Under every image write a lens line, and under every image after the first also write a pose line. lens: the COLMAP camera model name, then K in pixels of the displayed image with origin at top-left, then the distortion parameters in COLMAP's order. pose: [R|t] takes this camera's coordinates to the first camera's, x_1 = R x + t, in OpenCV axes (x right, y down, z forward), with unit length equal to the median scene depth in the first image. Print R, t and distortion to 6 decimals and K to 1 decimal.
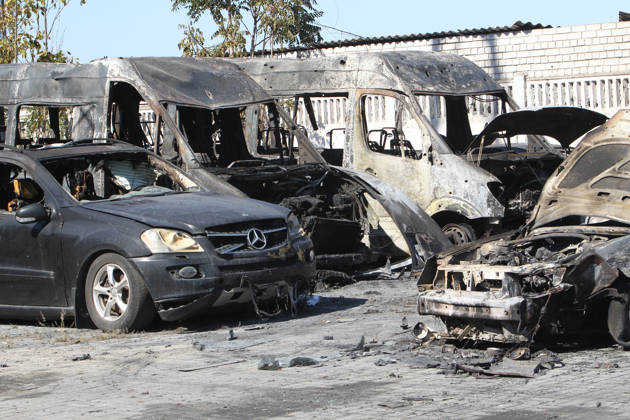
lens RADIAL K [[2010.3, 0, 315.0], [0, 2010.3, 210.0], [0, 0, 1]] dist [-0.119896, -0.432295]
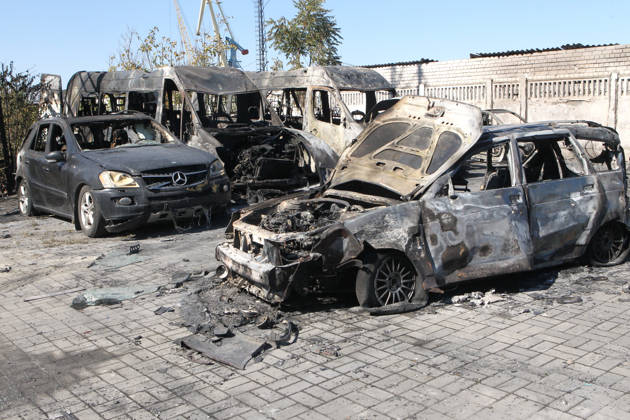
lens RADIAL K [[668.3, 0, 315.0], [0, 668.3, 210.0], [0, 0, 1]] dist [-0.086763, 0.043325]
pose [[0.993320, 0.037664, -0.109074, 0.126406], [-0.025222, 0.993242, 0.113285, -0.021362], [0.112604, -0.109777, 0.987557, 0.499599]]
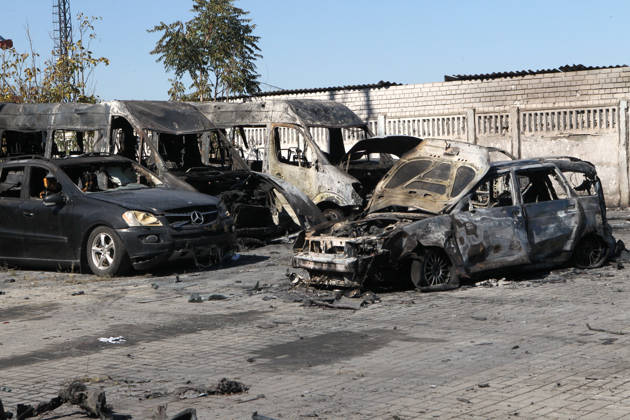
lens RADIAL K [[1259.9, 0, 315.0], [0, 1259.9, 210.0], [0, 0, 1]] dist [0.060943, -0.081973]
pose [[0.999344, 0.011147, 0.034472, 0.028350], [-0.011493, 0.999885, 0.009852, -0.002521], [-0.034358, -0.010242, 0.999357, 0.011984]]
